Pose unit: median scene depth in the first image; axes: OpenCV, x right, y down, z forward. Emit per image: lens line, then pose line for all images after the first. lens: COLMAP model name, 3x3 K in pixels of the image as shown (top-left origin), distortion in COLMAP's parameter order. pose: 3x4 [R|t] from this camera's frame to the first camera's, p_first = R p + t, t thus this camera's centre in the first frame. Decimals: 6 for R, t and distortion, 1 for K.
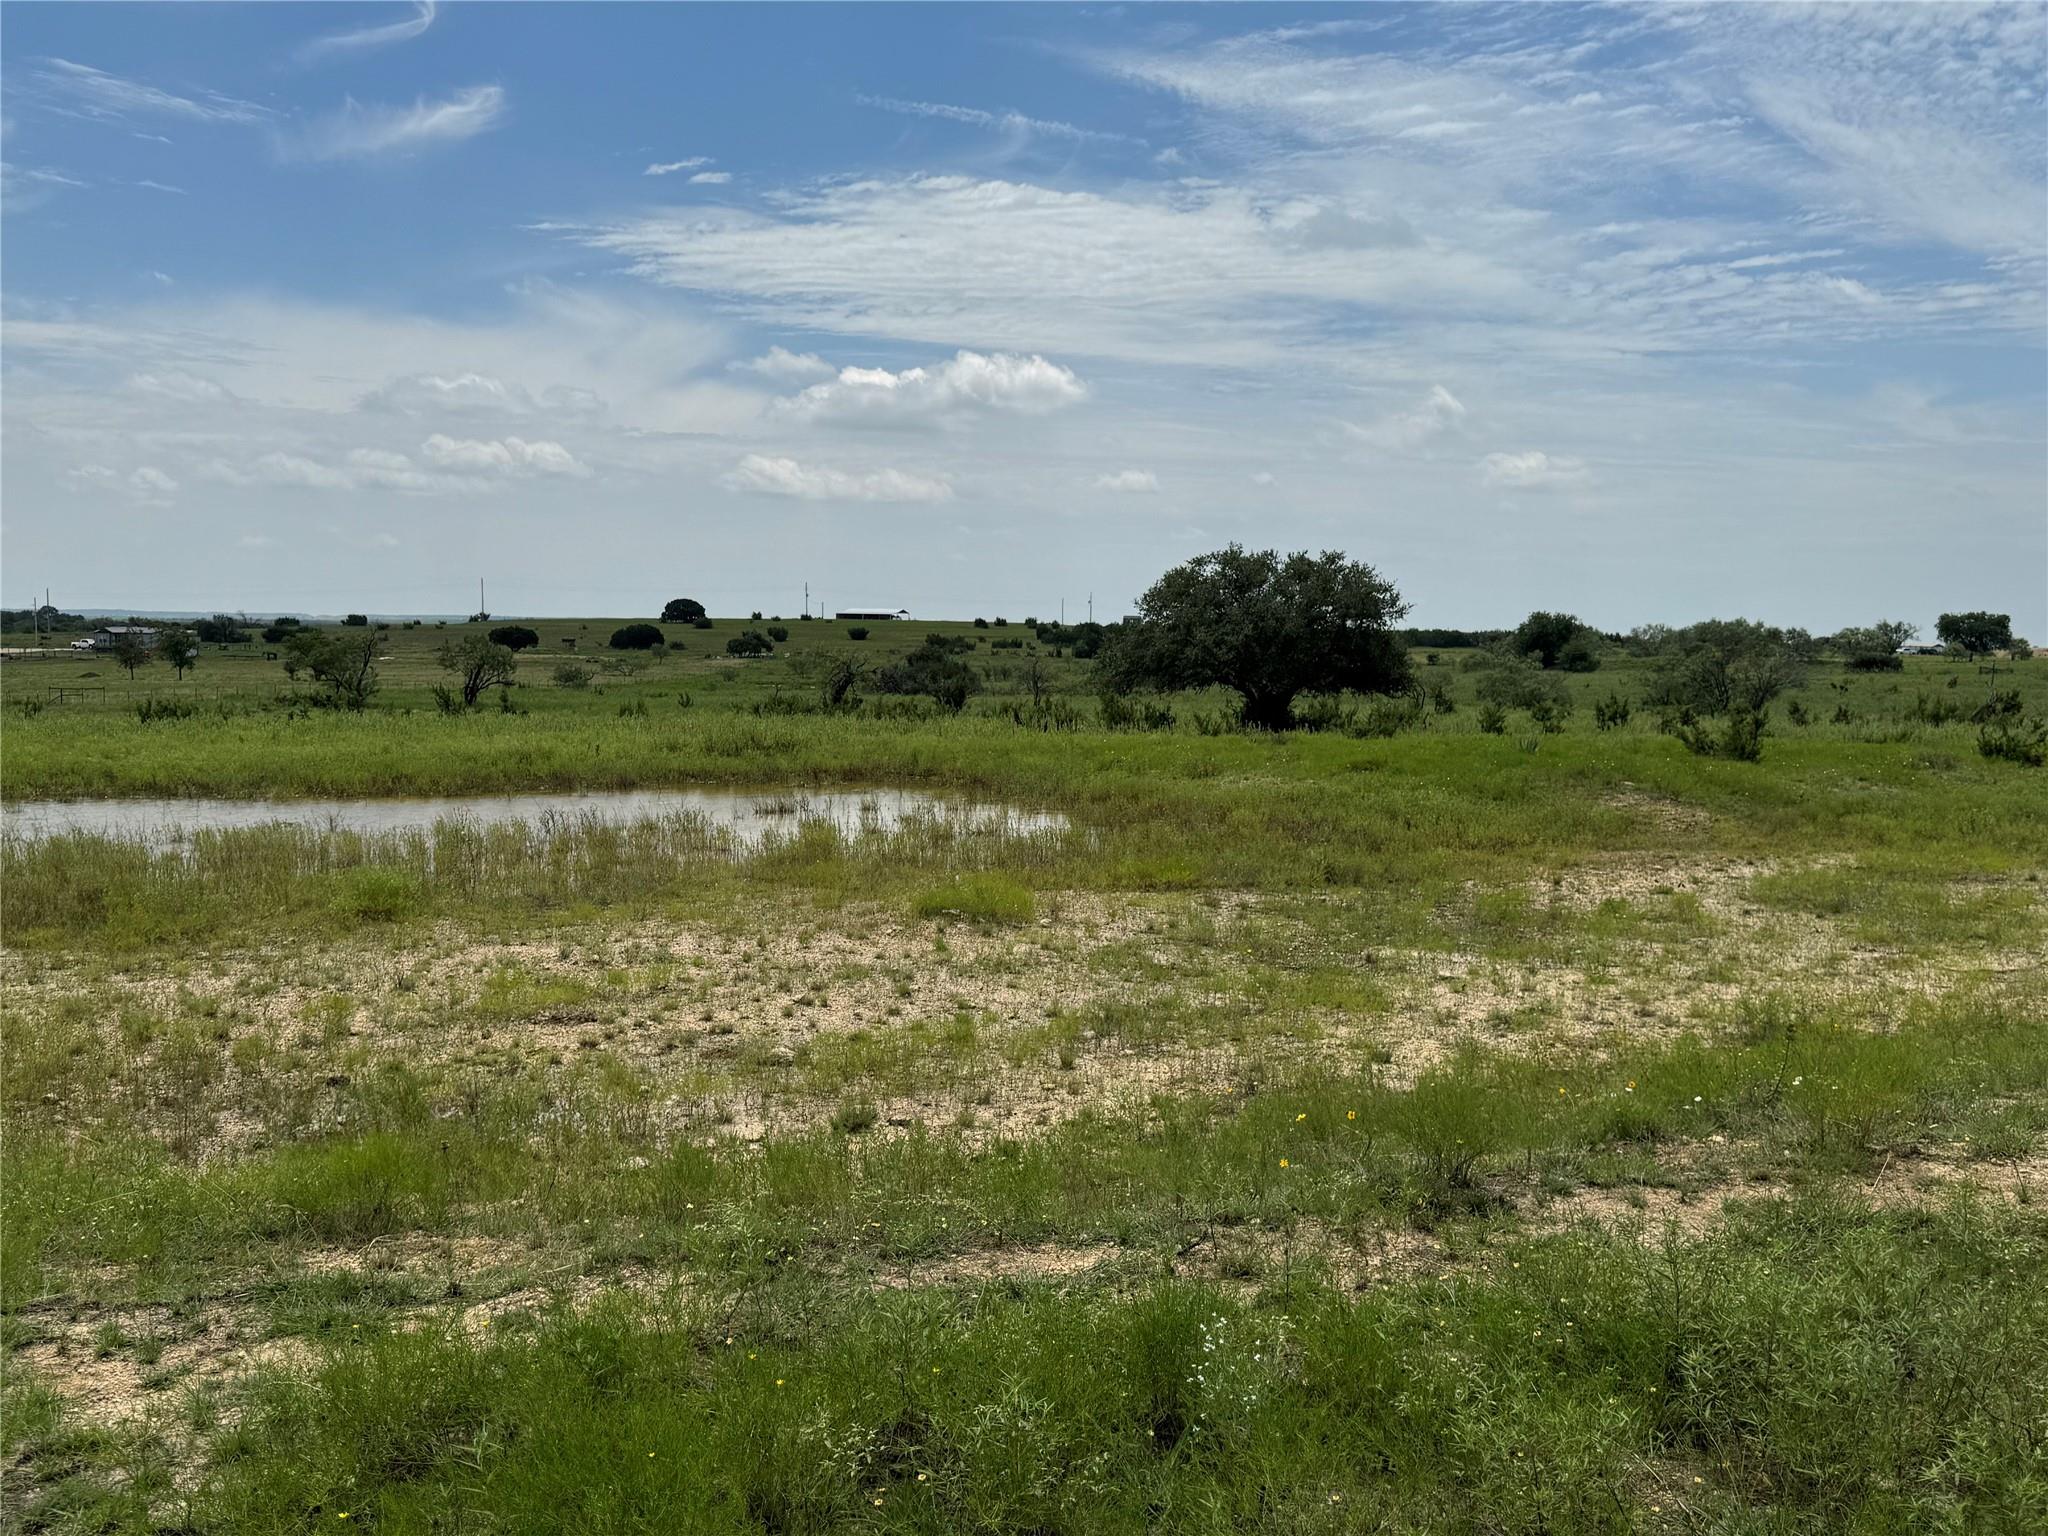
lens RADIAL K [[1880.8, 0, 975.5], [0, 1880.8, 795.2], [0, 0, 1]] dist [0.017615, 0.000000]
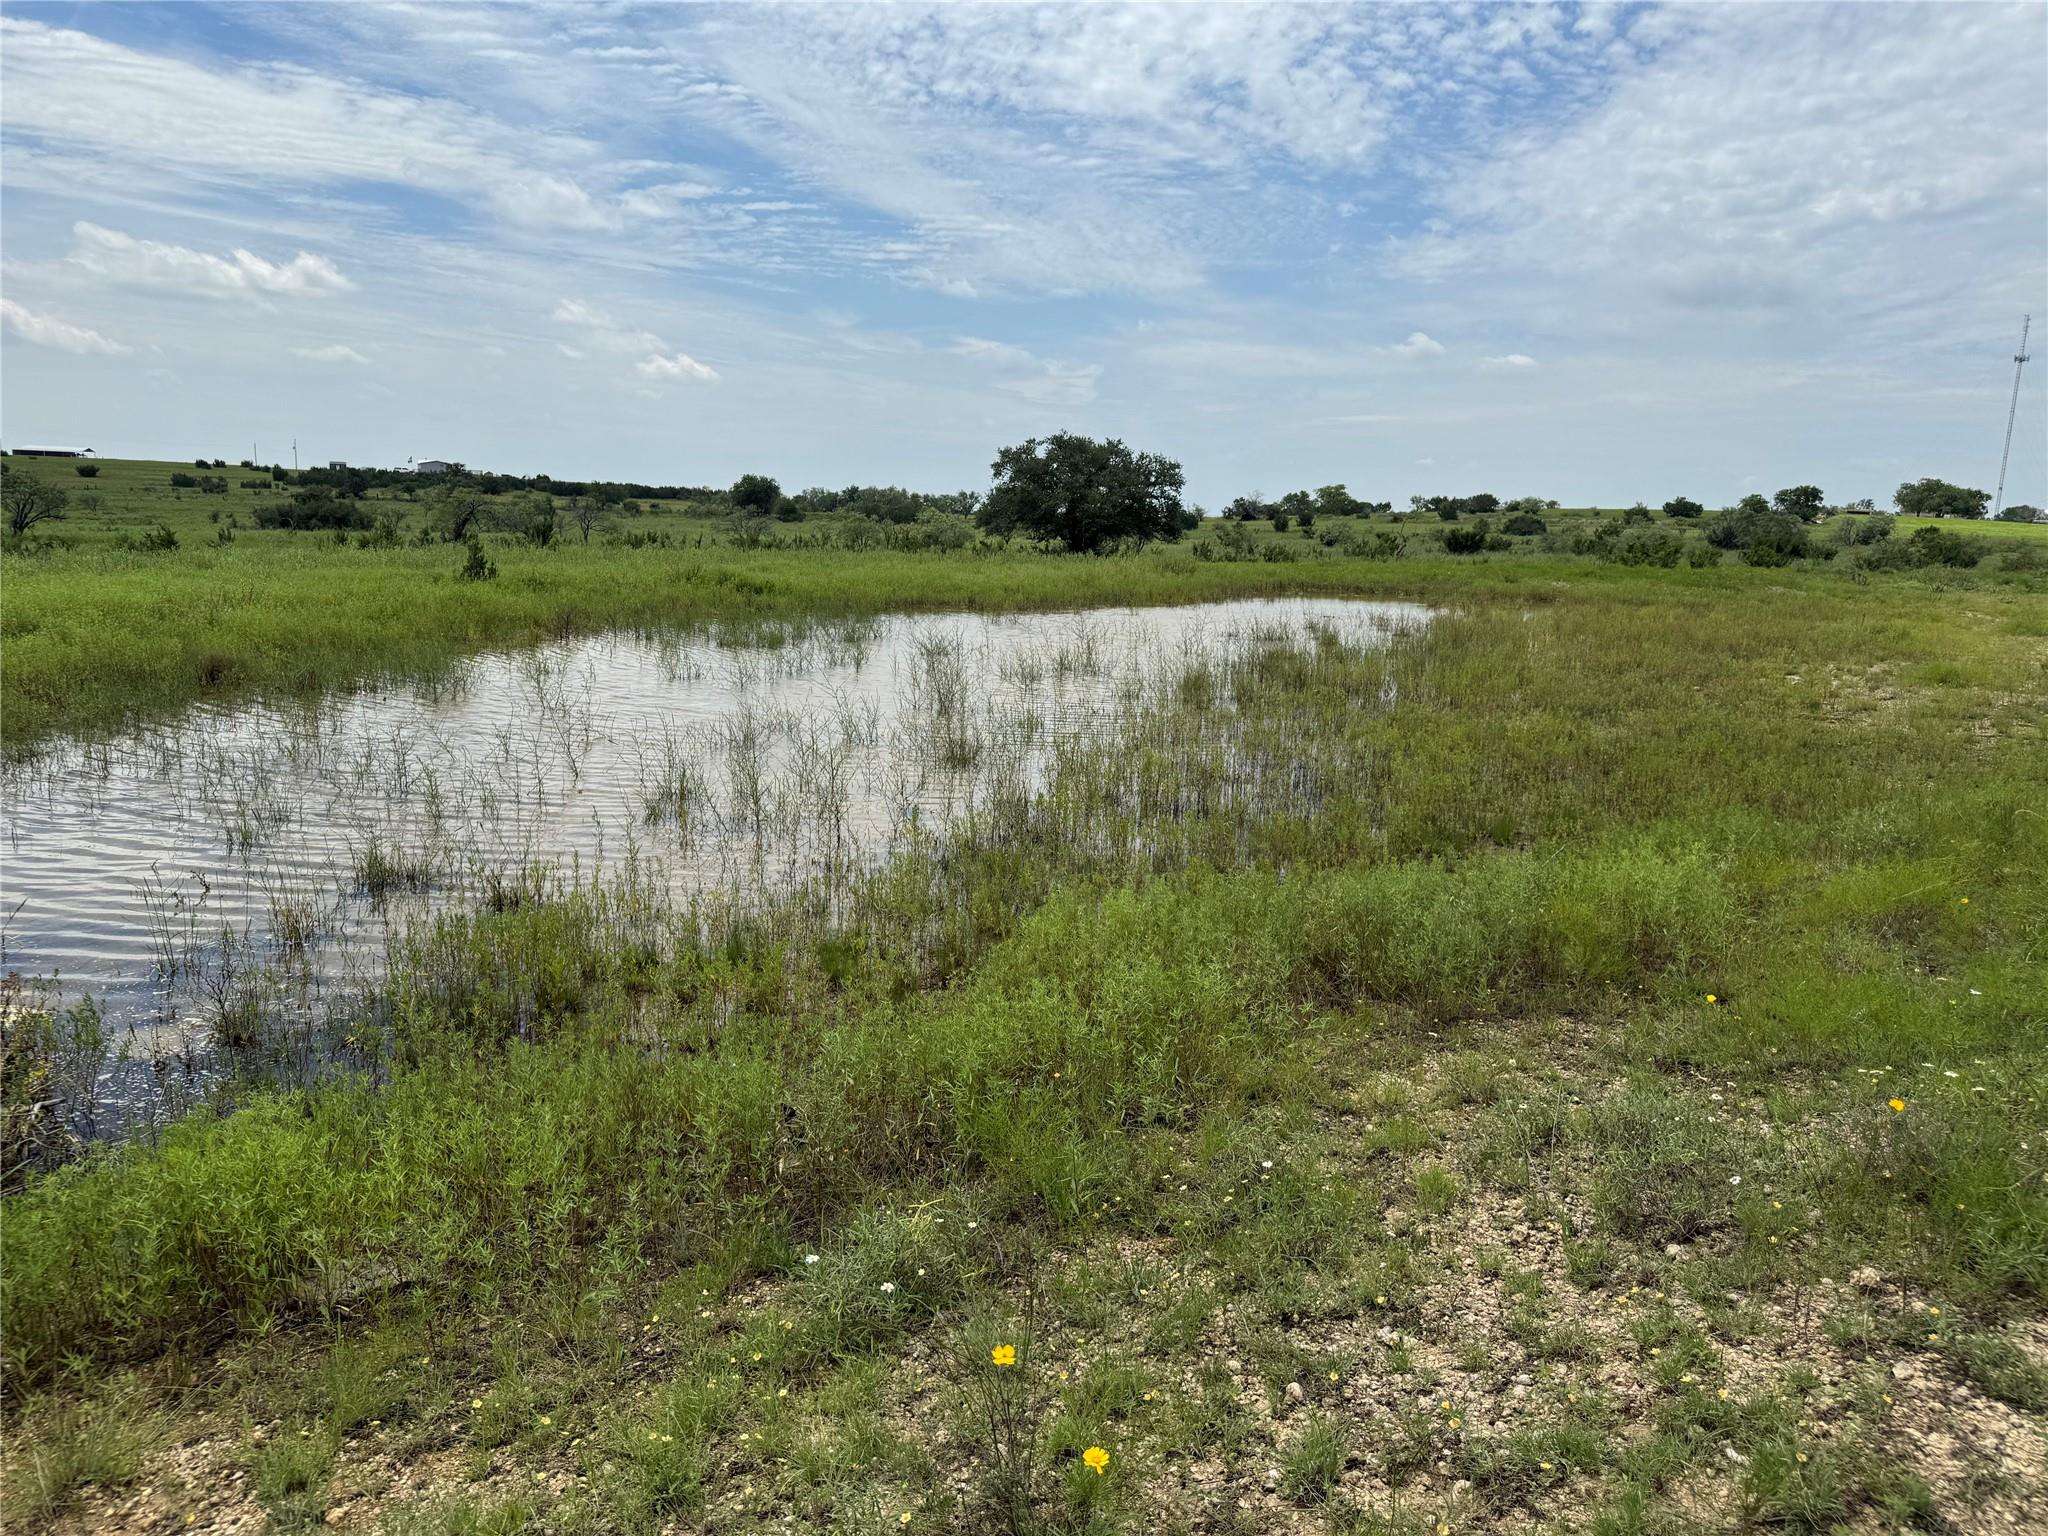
lens RADIAL K [[1450.3, 0, 1050.8], [0, 1450.3, 793.6], [0, 0, 1]] dist [0.031872, -0.030897]
pose [[0.827424, -0.091585, 0.554060, -0.176218], [0.023303, 0.991362, 0.129070, -0.000350], [-0.561094, -0.093885, 0.822410, 0.009793]]
